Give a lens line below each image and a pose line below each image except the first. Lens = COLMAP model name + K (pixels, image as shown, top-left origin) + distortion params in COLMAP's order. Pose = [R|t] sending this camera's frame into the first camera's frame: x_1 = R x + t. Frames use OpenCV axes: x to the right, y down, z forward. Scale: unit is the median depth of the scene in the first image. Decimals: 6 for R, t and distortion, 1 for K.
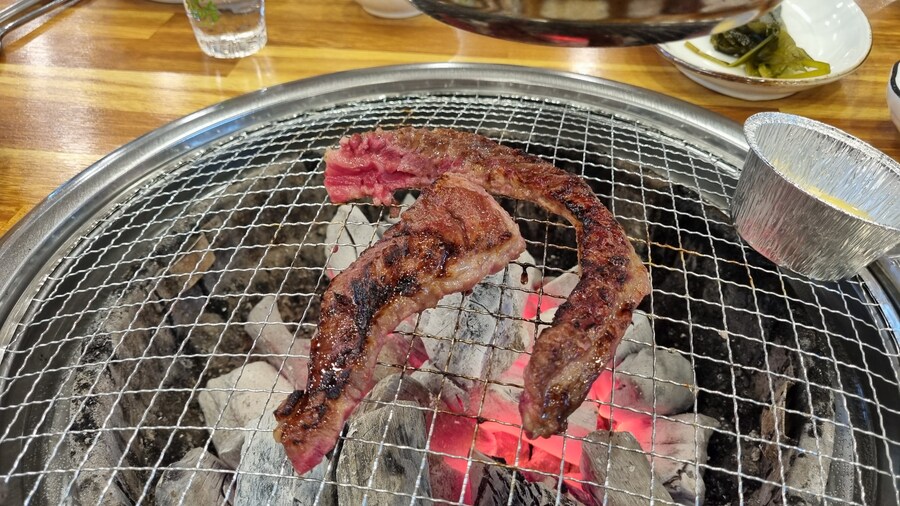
lens RADIAL K [[696.2, 0, 450.9], [0, 696.2, 255.5], [0, 0, 1]] dist [0.001708, 0.003767]
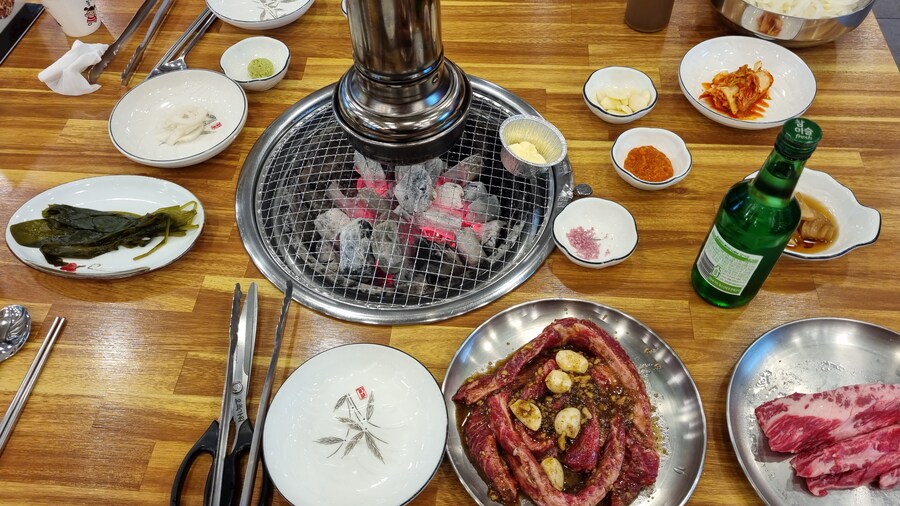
lens RADIAL K [[696.2, 0, 450.9], [0, 696.2, 255.5], [0, 0, 1]] dist [0.001708, 0.003767]
pose [[0.998910, -0.046604, 0.002537, 0.153315], [0.044398, 0.965578, 0.256297, -0.348678], [-0.014394, -0.255905, 0.966595, -1.688719]]
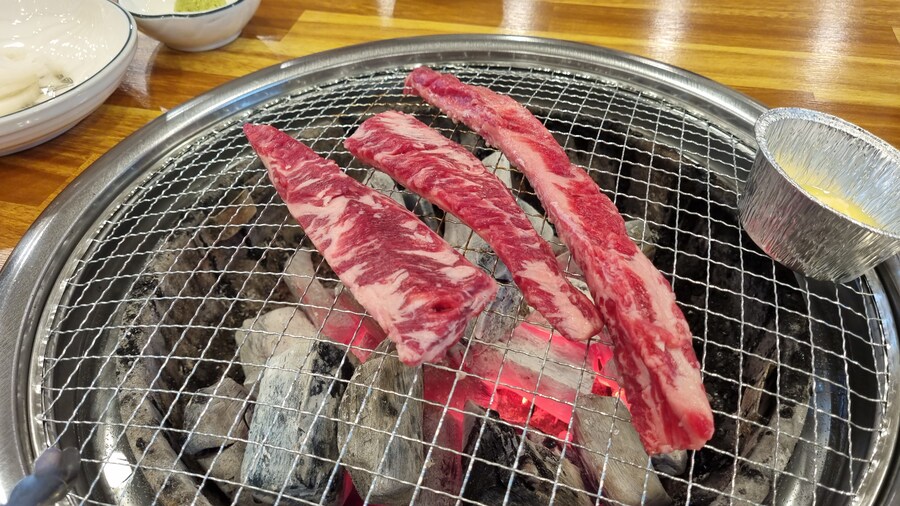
lens RADIAL K [[690.4, 0, 448.9], [0, 690.4, 251.3], [0, 0, 1]] dist [-0.004741, 0.001945]
pose [[0.992564, 0.062565, -0.104416, 0.086769], [-0.056427, 0.996557, 0.060741, -0.016862], [0.107857, -0.054398, 0.992677, -0.059366]]
